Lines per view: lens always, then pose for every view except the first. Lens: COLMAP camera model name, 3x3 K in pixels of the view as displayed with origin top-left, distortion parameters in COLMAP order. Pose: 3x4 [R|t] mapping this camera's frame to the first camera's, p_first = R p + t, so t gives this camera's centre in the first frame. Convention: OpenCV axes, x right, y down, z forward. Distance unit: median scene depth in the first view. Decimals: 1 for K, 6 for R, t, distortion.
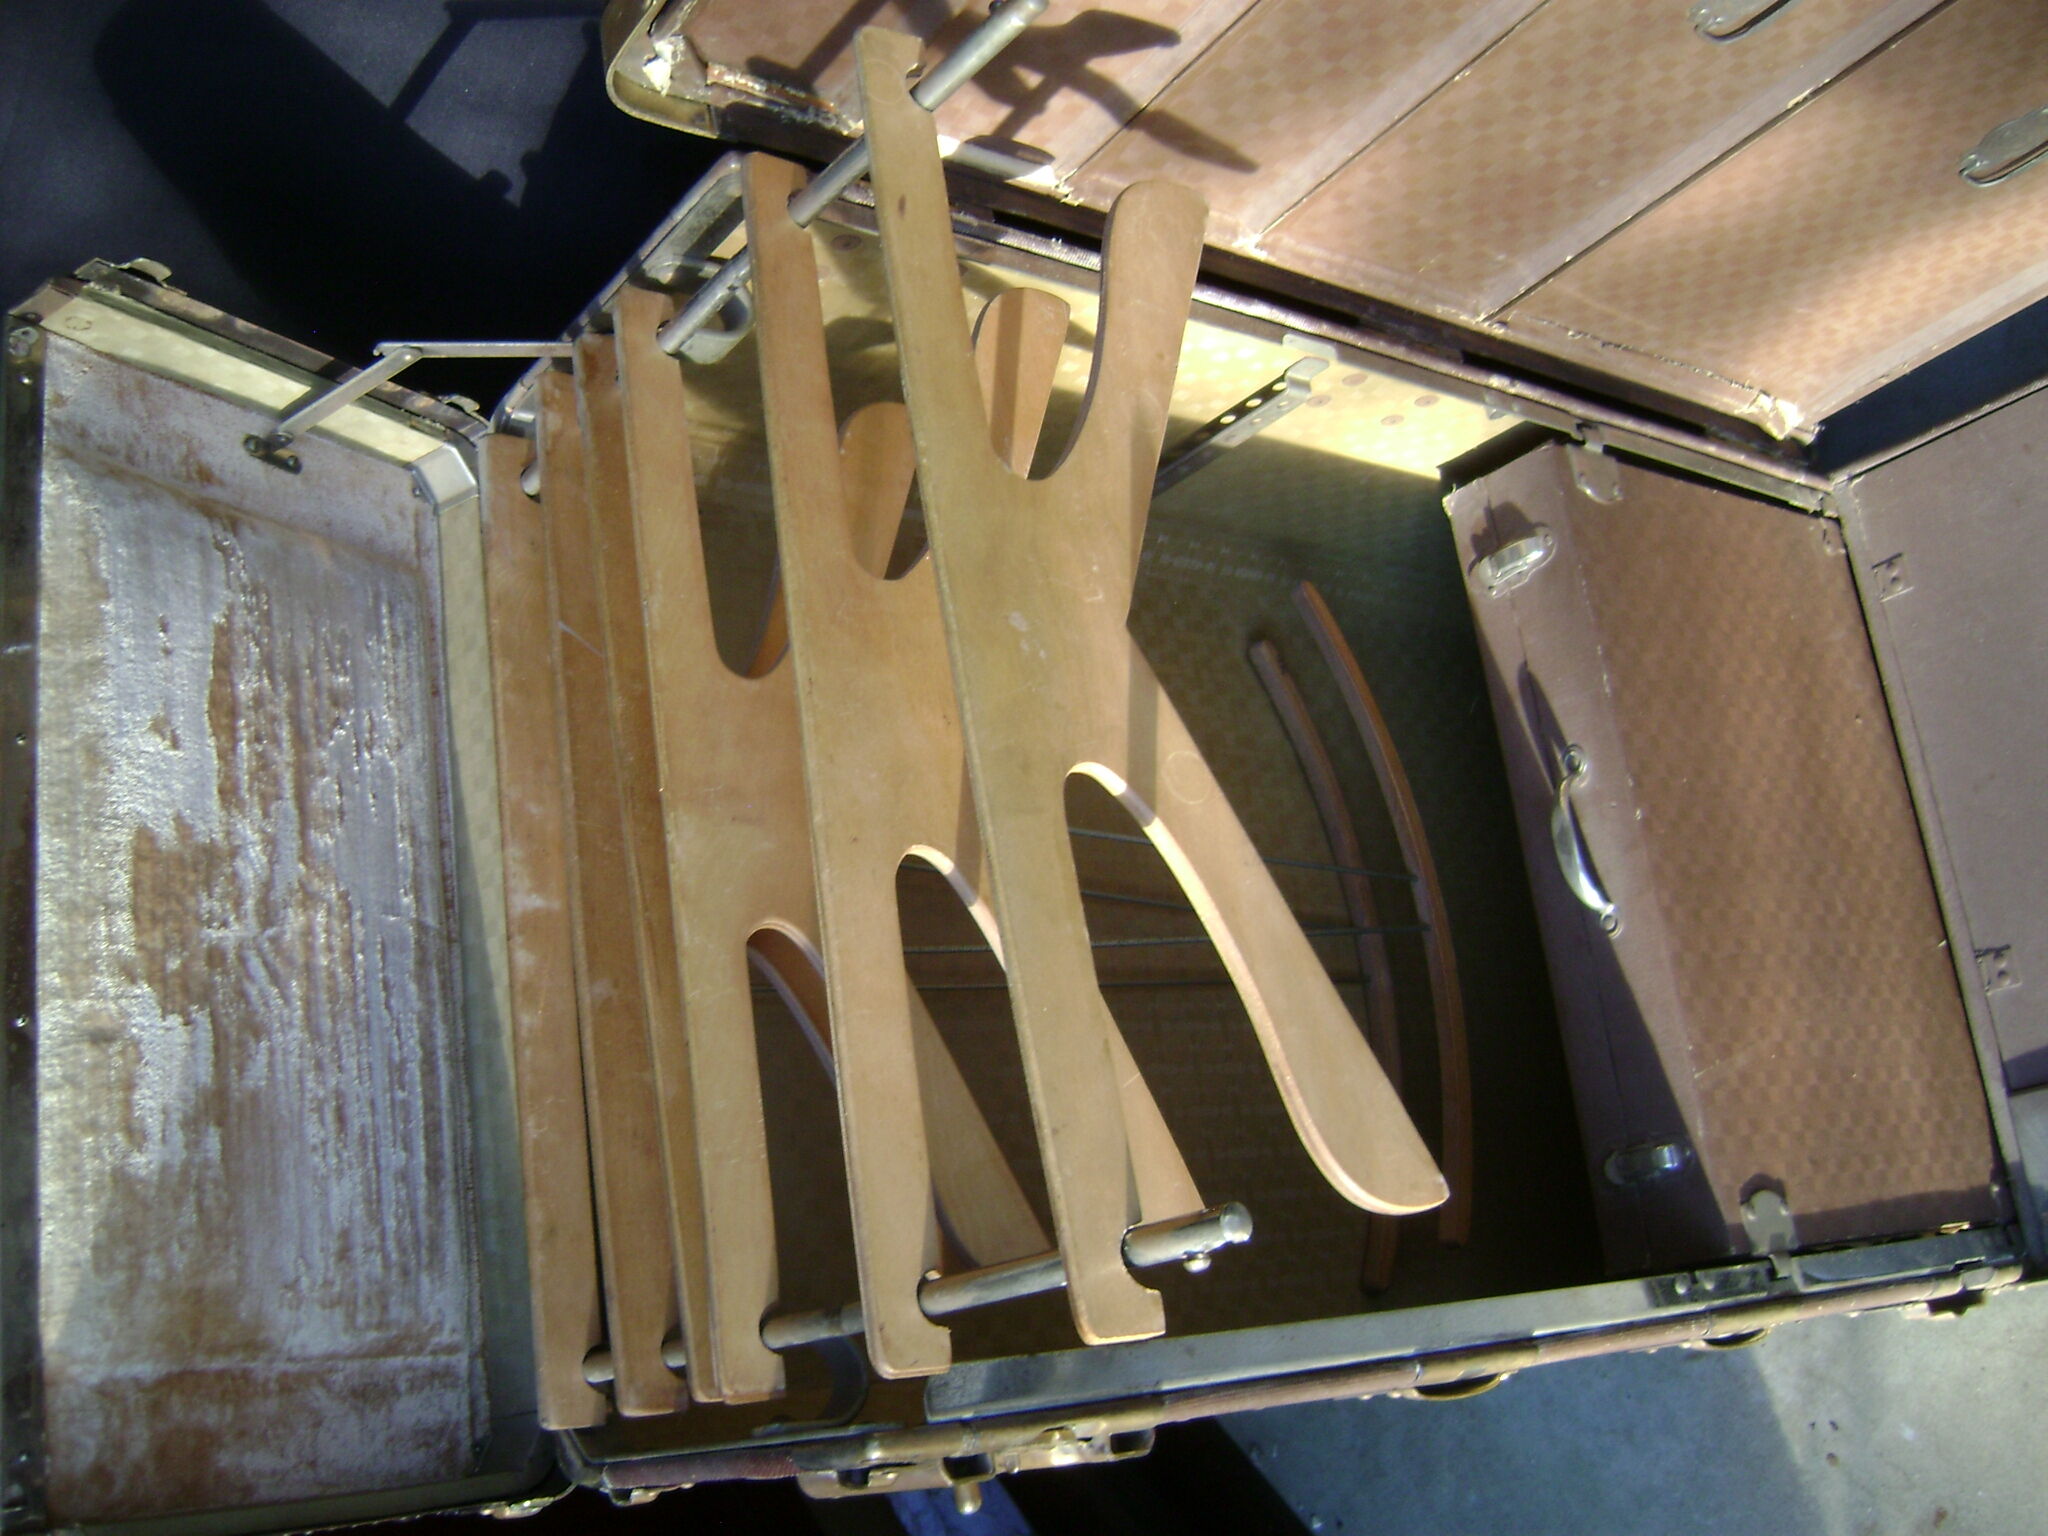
lens RADIAL K [[2125.6, 0, 1041.7], [0, 2125.6, 811.3], [0, 0, 1]] dist [-0.121584, 0.000000]
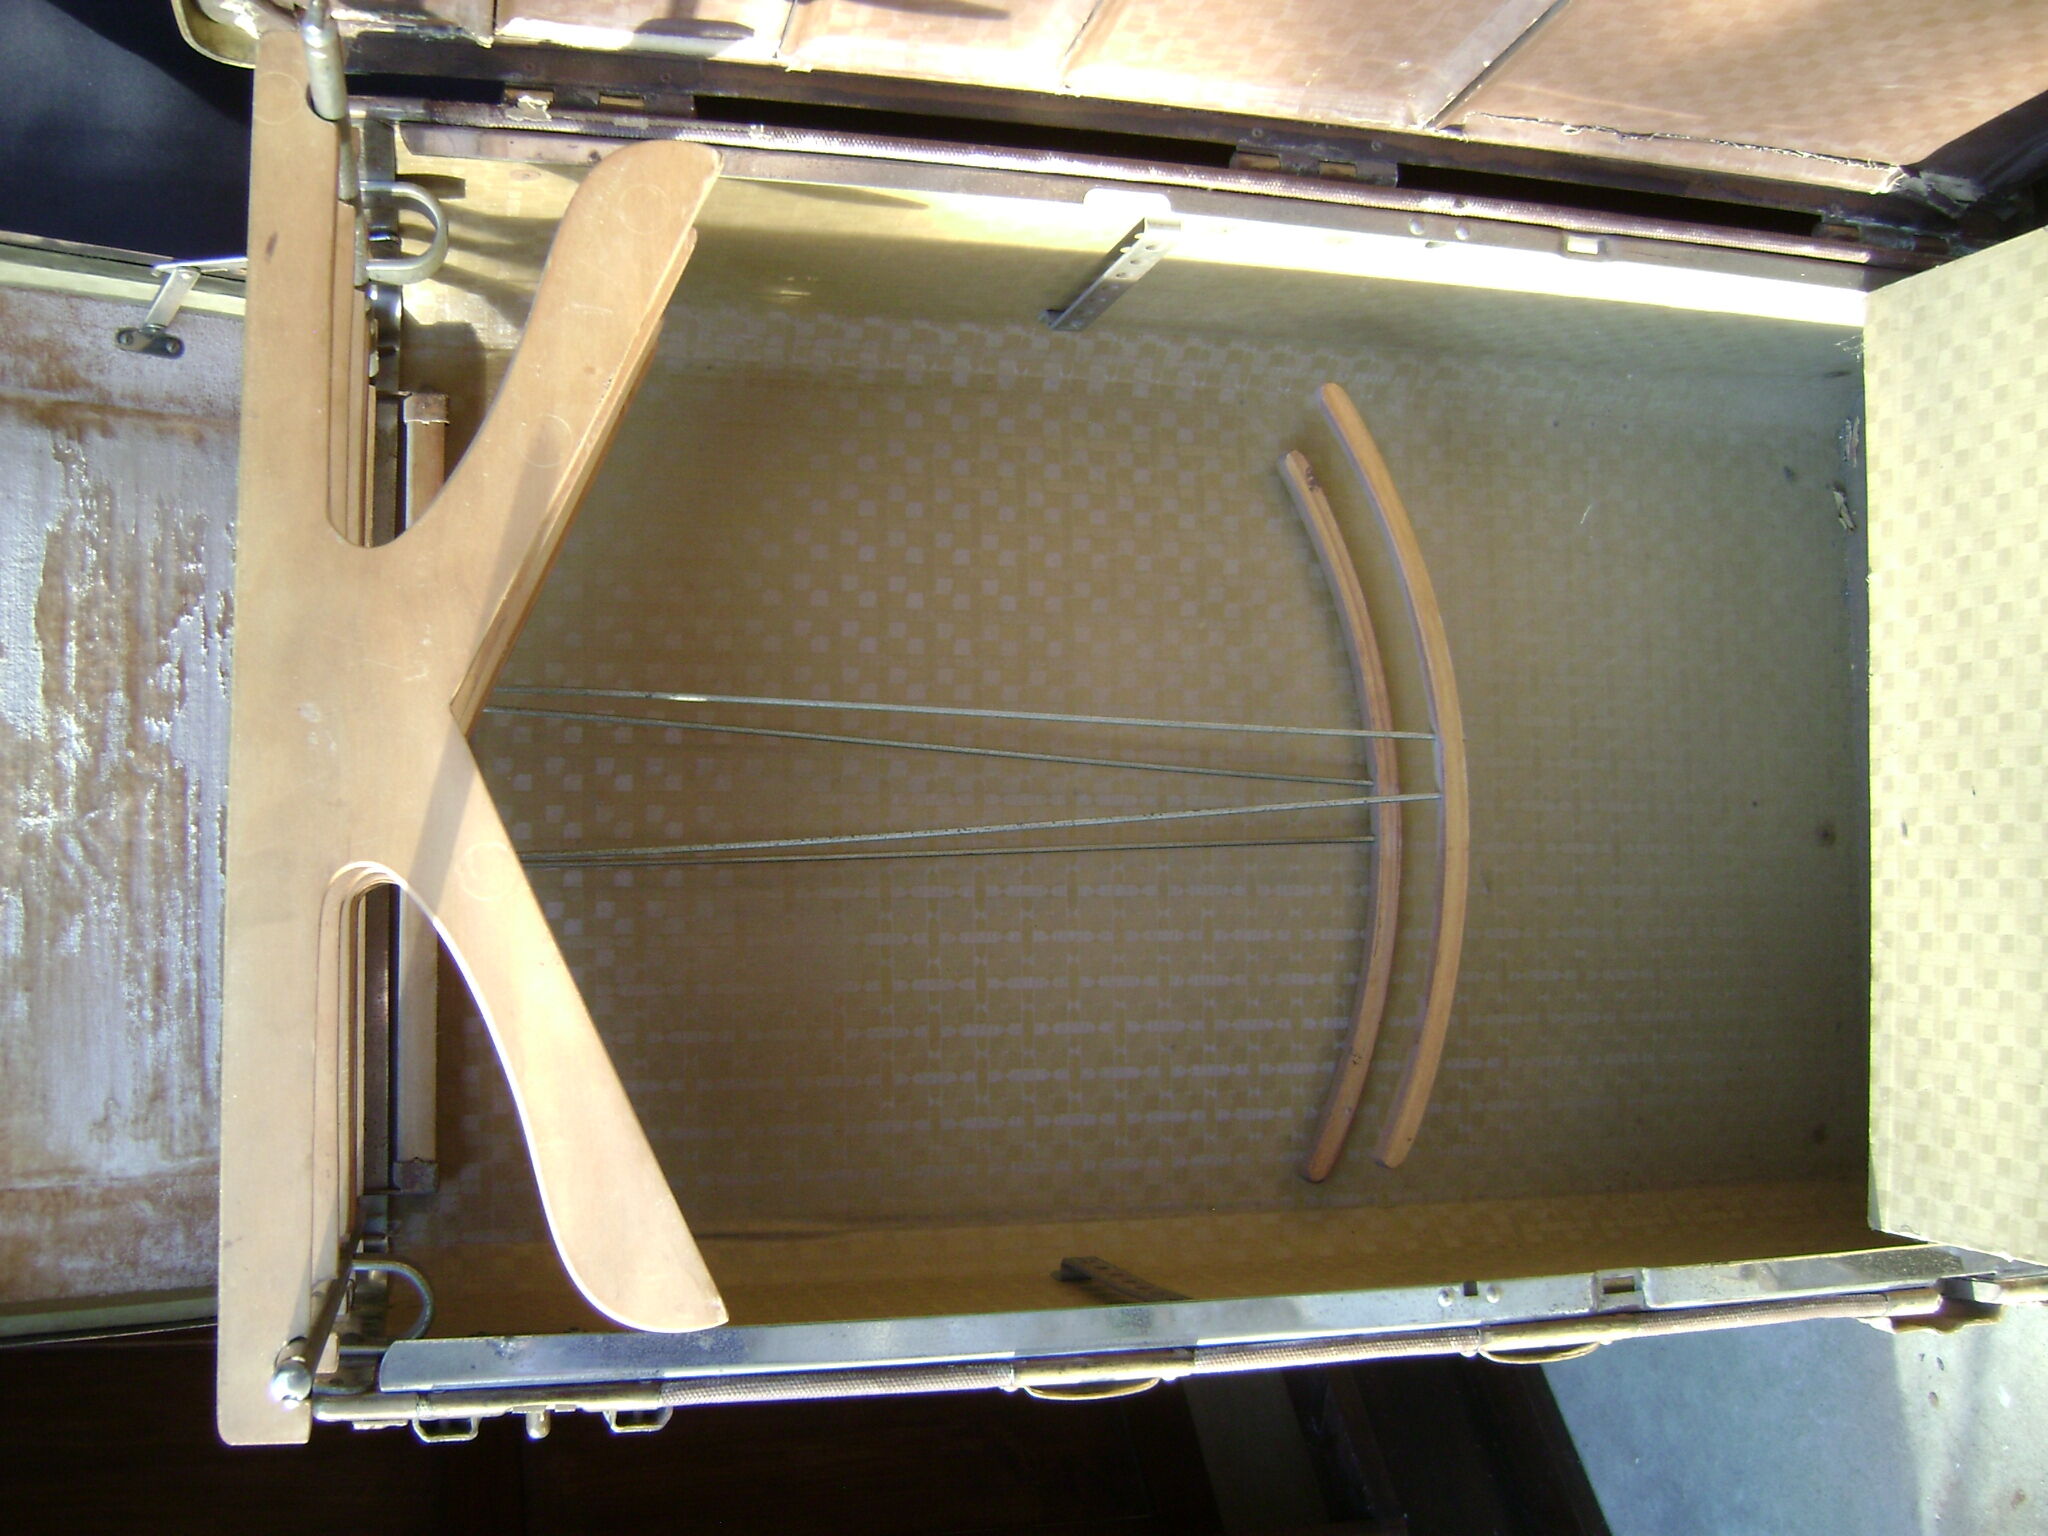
lens RADIAL K [[2125.6, 0, 997.8], [0, 2125.6, 829.2], [0, 0, 1]] dist [-0.121584, 0.000000]
pose [[0.920770, 0.103105, -0.376234, 0.473981], [-0.007377, 0.968870, 0.247459, -0.202450], [0.390036, -0.225077, 0.892868, 0.169450]]
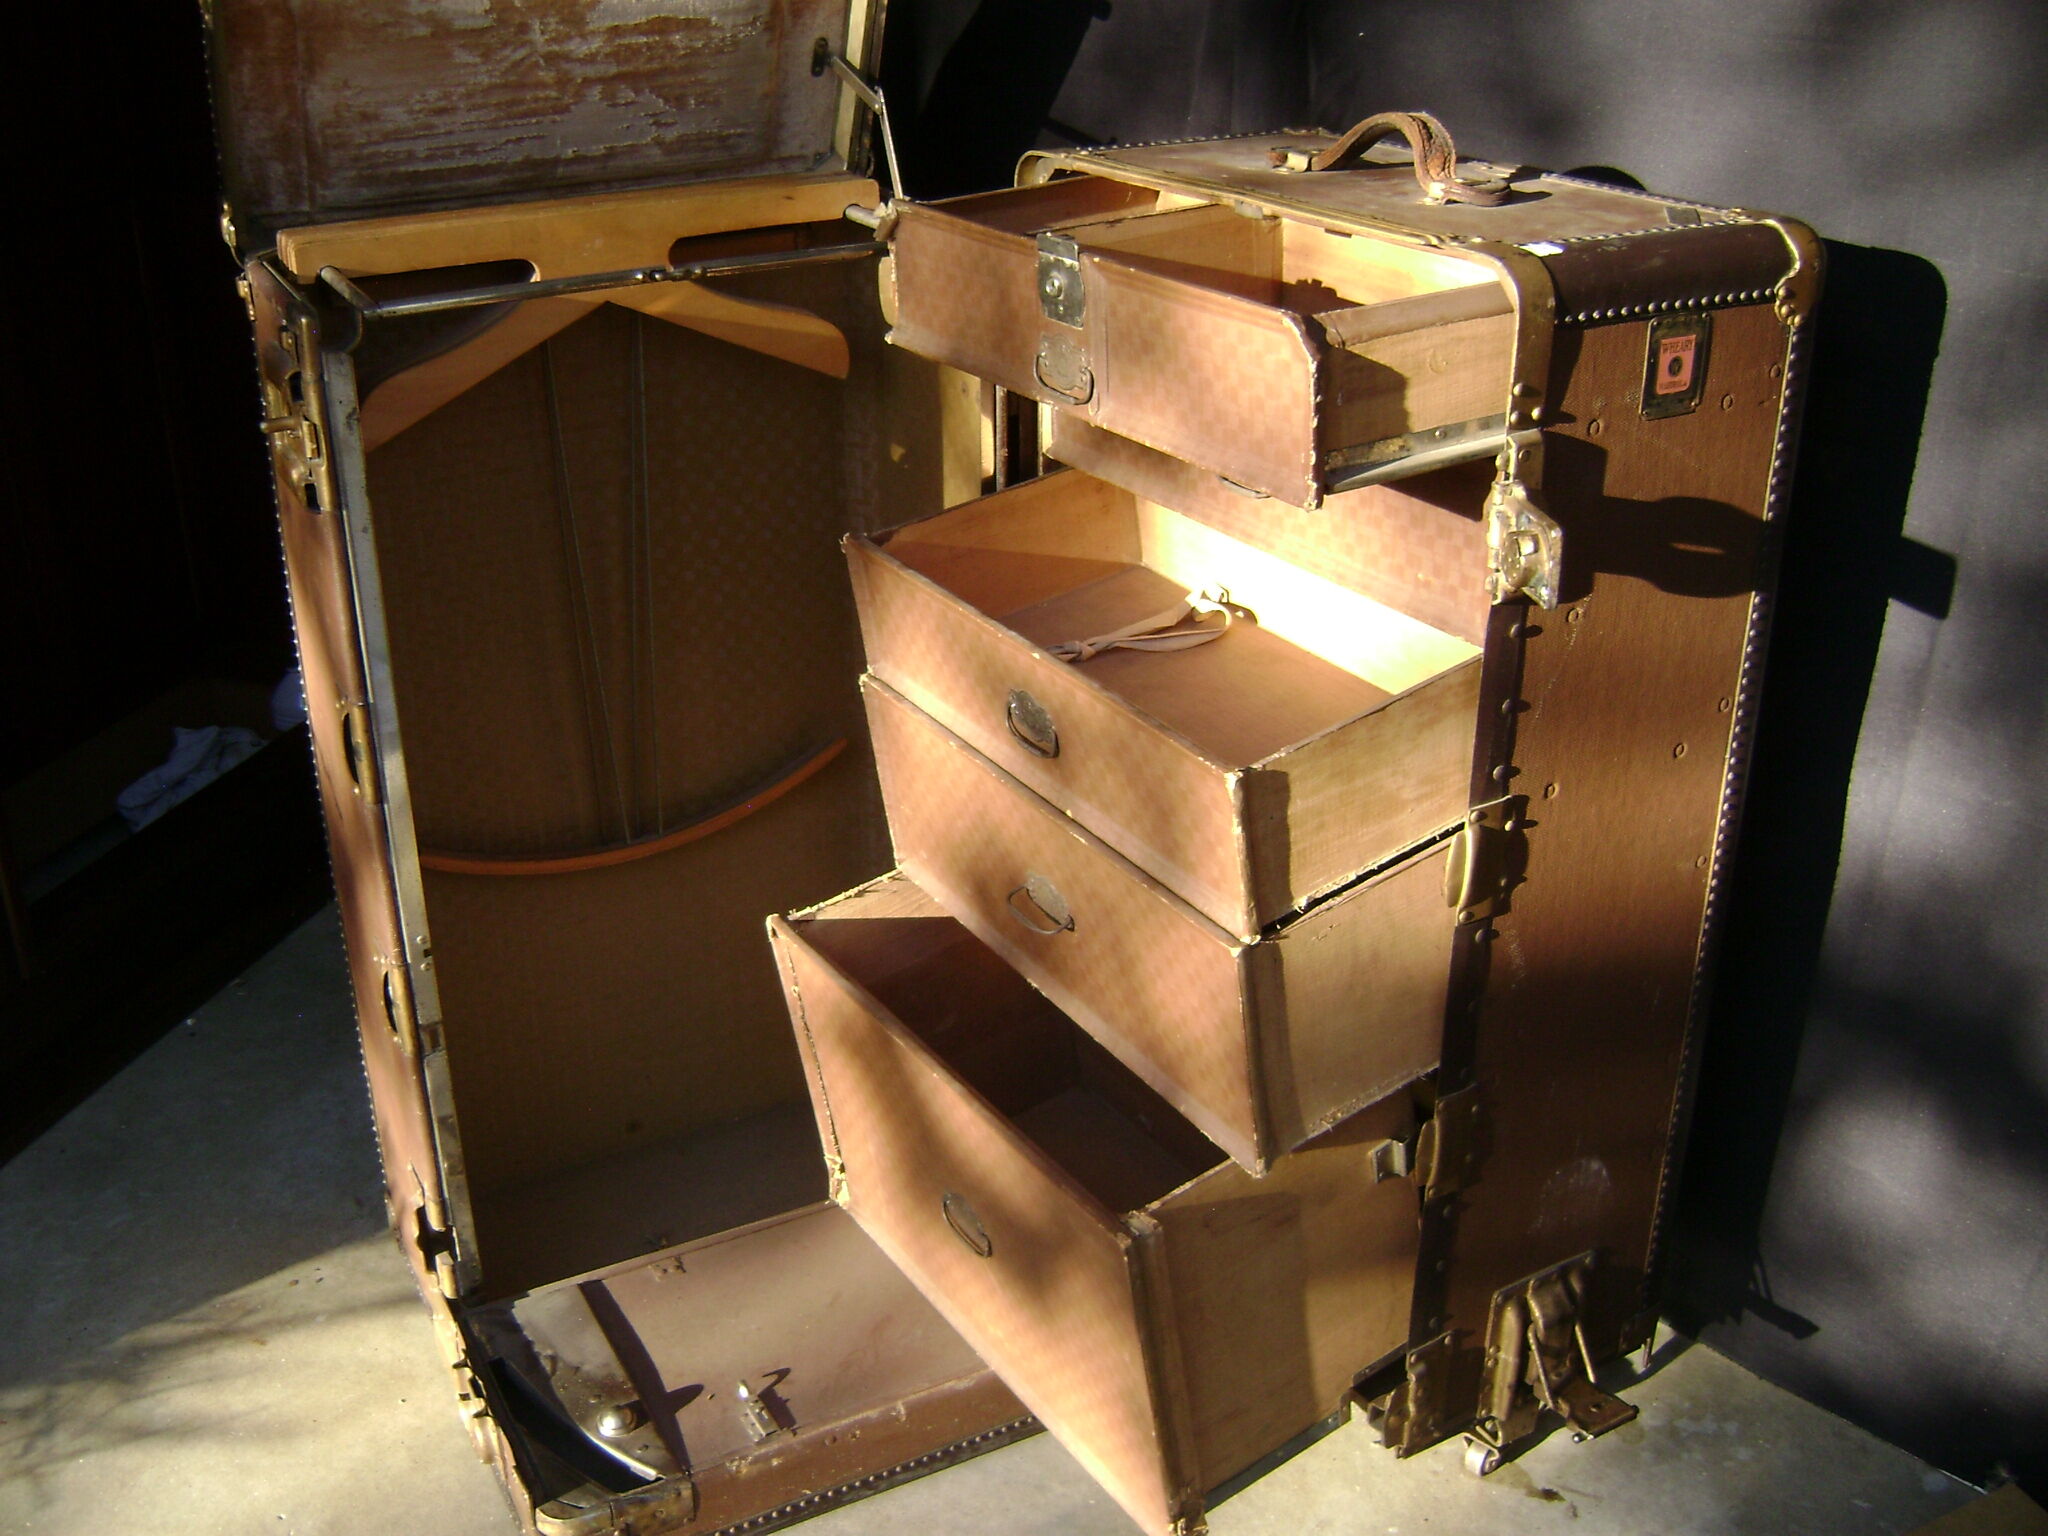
lens RADIAL K [[2125.6, 0, 957.5], [0, 2125.6, 842.7], [0, 0, 1]] dist [-0.121584, 0.000000]
pose [[0.160093, 0.972004, -0.171986, 0.600376], [-0.983889, 0.143084, -0.107192, -0.005880], [-0.079583, 0.186376, 0.979250, -0.603566]]
